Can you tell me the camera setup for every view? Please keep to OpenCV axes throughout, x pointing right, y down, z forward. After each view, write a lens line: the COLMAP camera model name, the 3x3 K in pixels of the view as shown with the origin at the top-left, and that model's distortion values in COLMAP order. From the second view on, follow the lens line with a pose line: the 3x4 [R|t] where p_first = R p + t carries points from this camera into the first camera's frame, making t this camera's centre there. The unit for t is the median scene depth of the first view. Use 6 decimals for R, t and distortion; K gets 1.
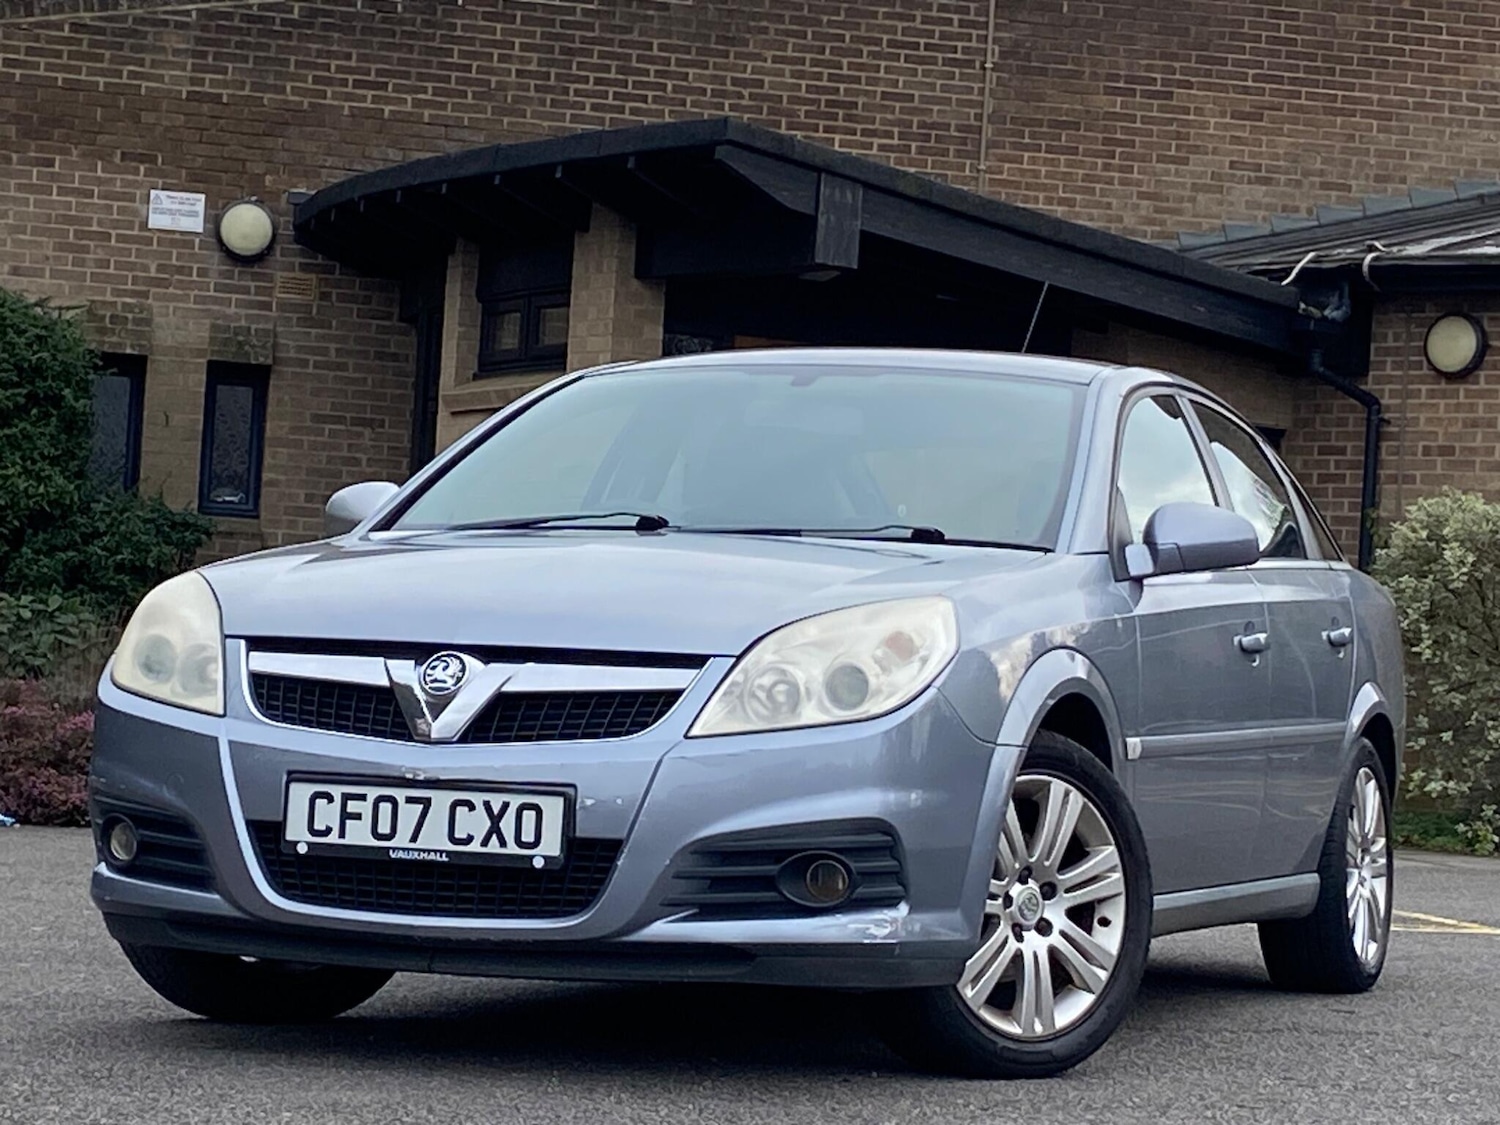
lens RADIAL K [[4167.2, 0, 750.0], [0, 4167.2, 562.5], [0, 0, 1]] dist [0.157746, 0.000394]
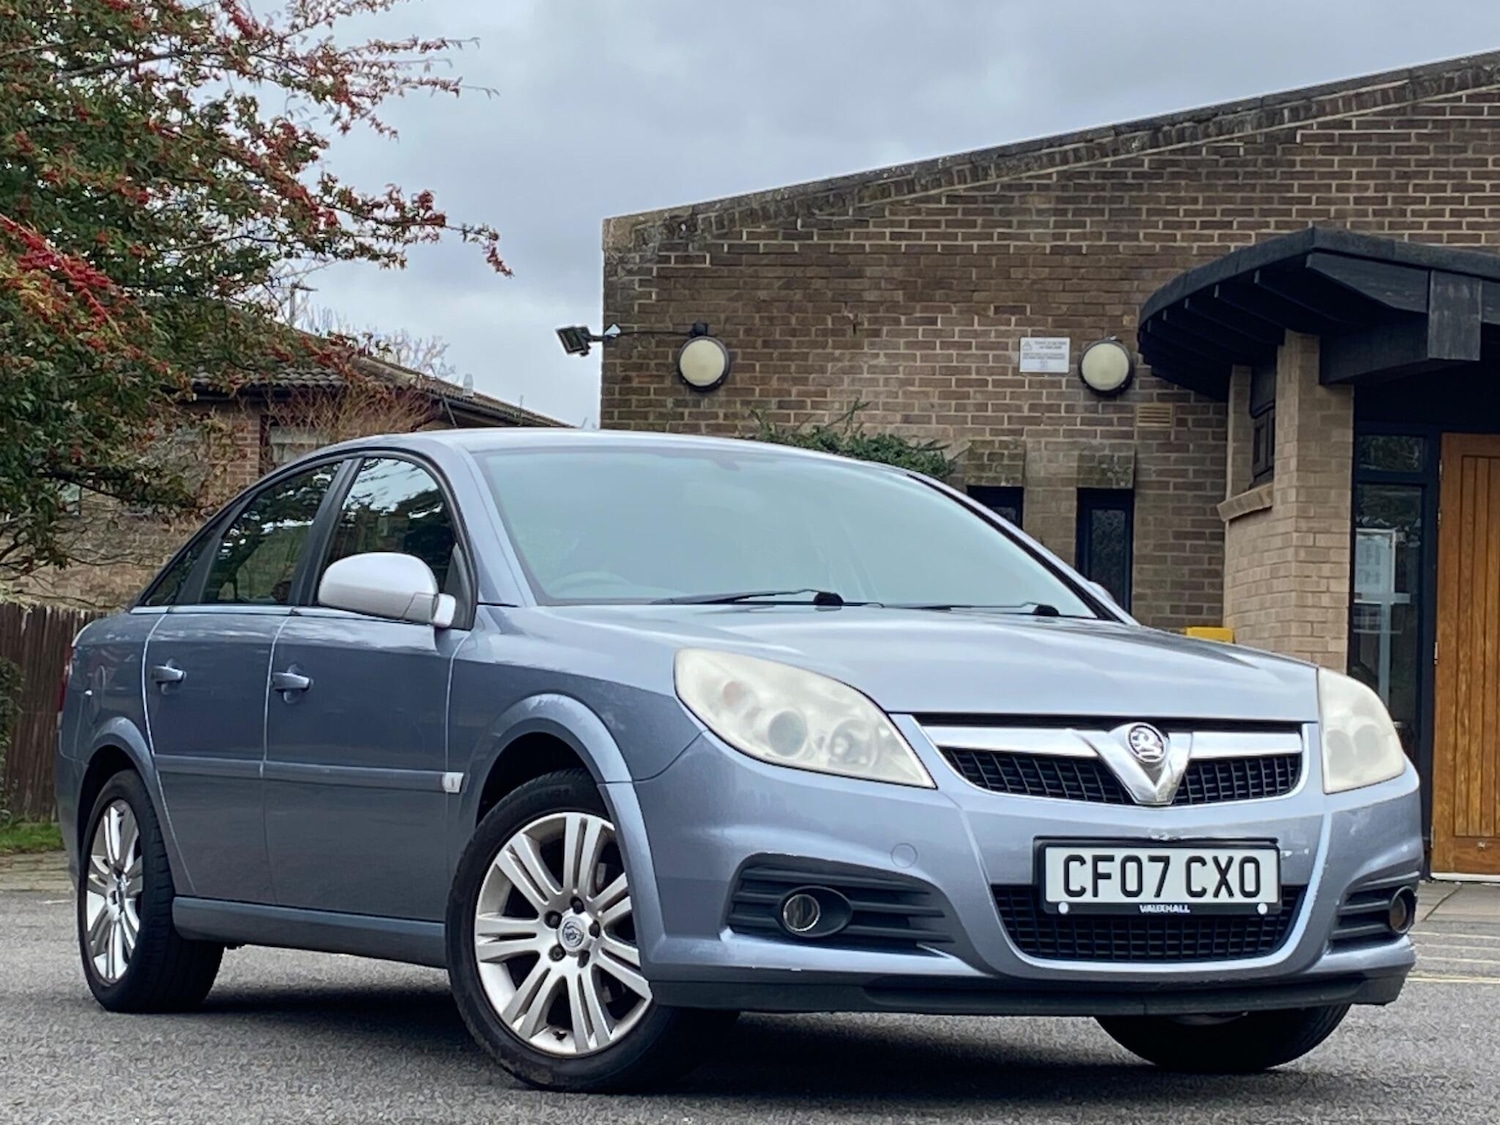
lens RADIAL K [[3909.9, 0, 748.5], [0, 3909.9, 530.3], [0, 0, 1]] dist [0.147512, 0.571974]
pose [[0.902366, -0.055021, -0.427443, 0.230436], [0.035974, 0.997972, -0.052517, 0.013488], [0.429465, 0.032013, 0.902516, 0.036504]]
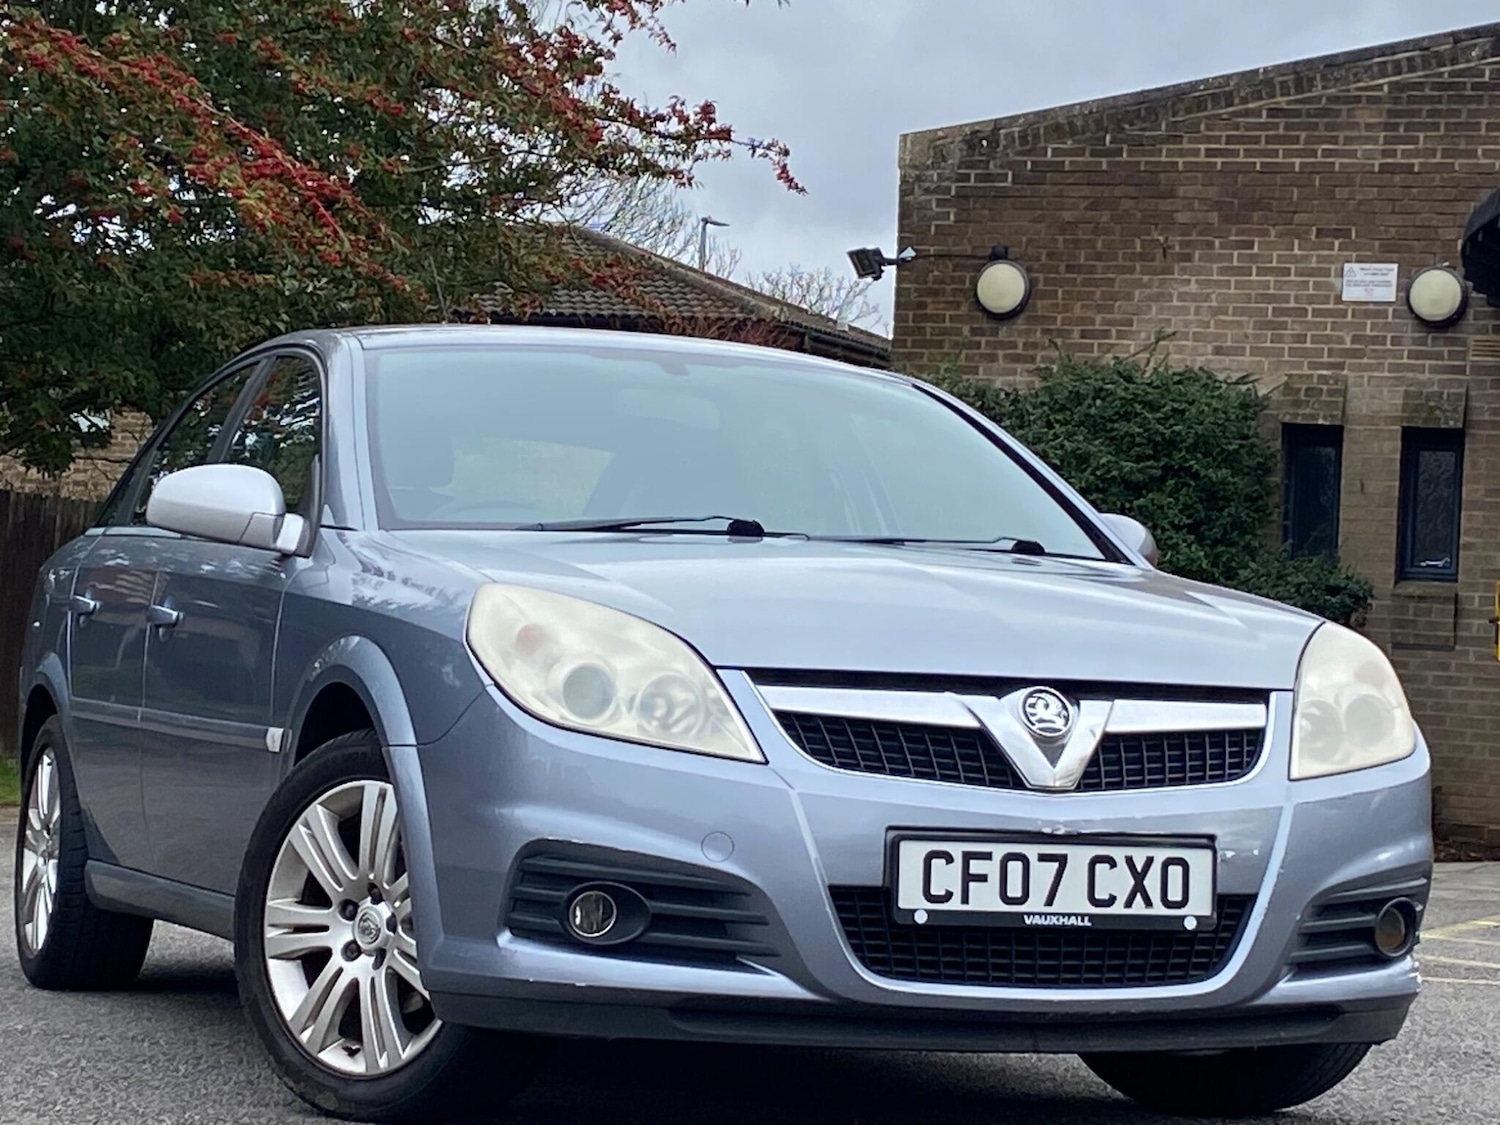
lens RADIAL K [[3913.1, 0, 750.0], [0, 3913.1, 562.5], [0, 0, 1]] dist [0.165248, 0.268174]
pose [[0.846344, -0.029316, -0.531829, 0.241370], [0.013821, 0.999357, -0.033093, 0.013630], [0.532457, 0.020657, 0.846205, 0.111487]]
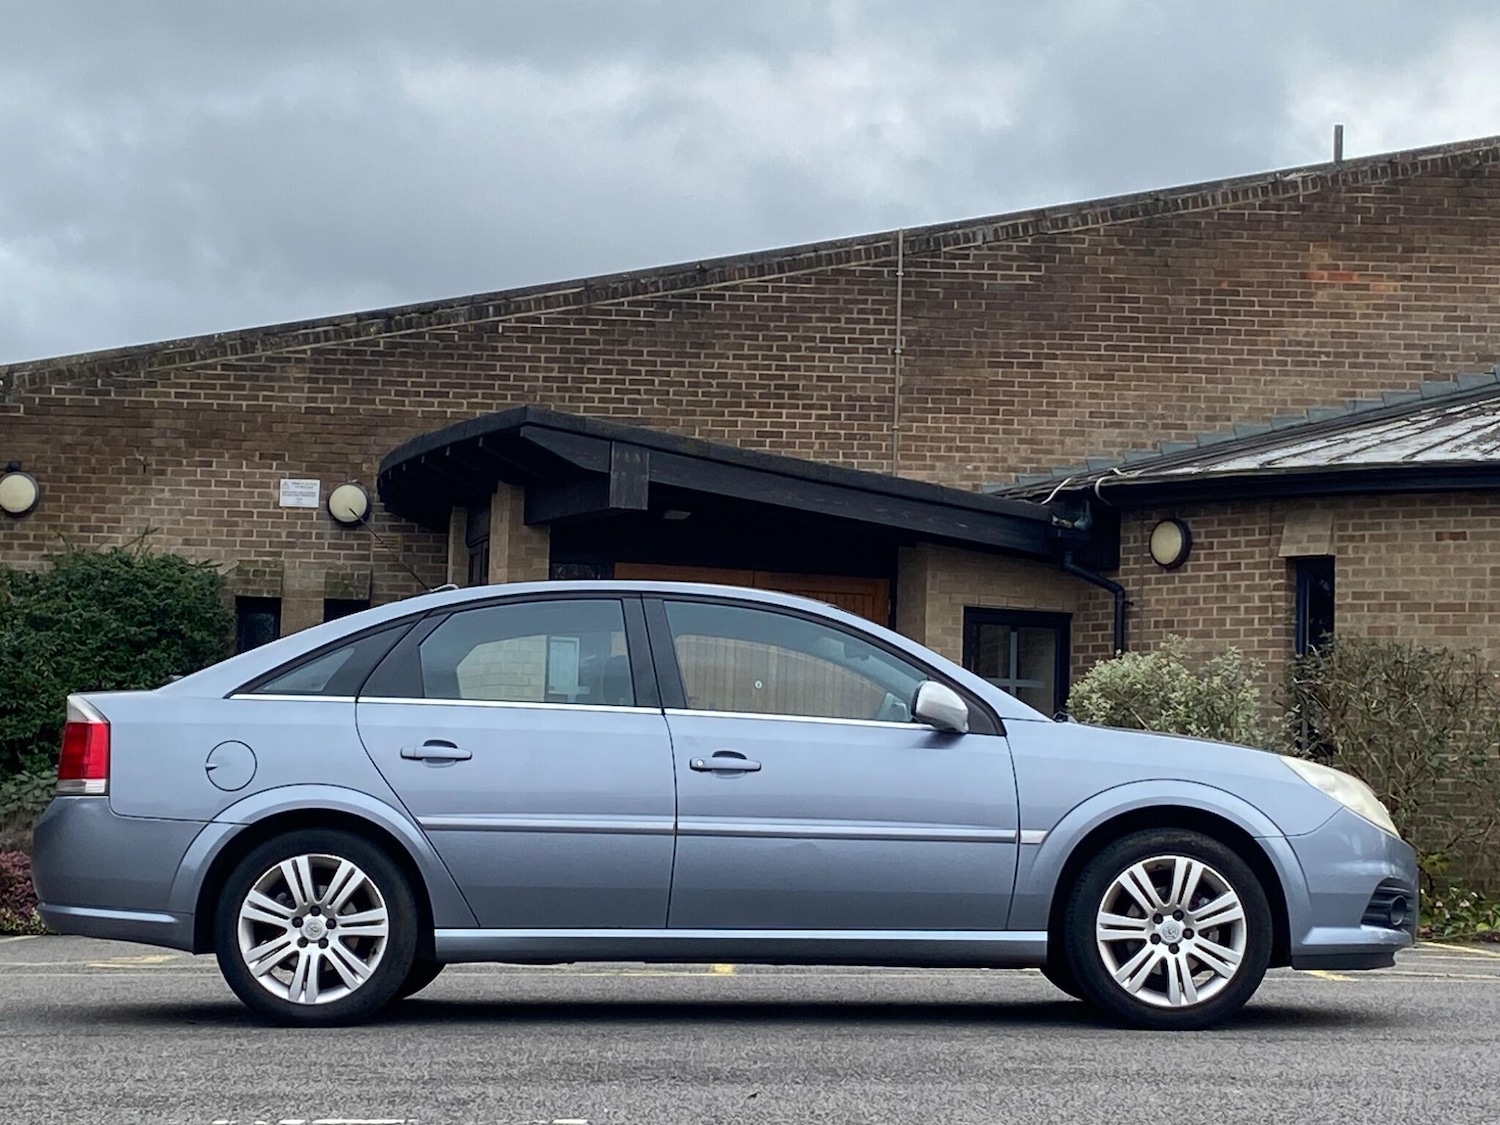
lens RADIAL K [[3276.3, 0, 750.0], [0, 3276.3, 562.5], [0, 0, 1]] dist [0.126760, 0.368331]
pose [[0.977353, -0.049534, -0.205738, 0.232033], [0.037732, 0.997431, -0.060898, 0.011109], [0.208226, 0.051756, 0.976710, -0.033666]]
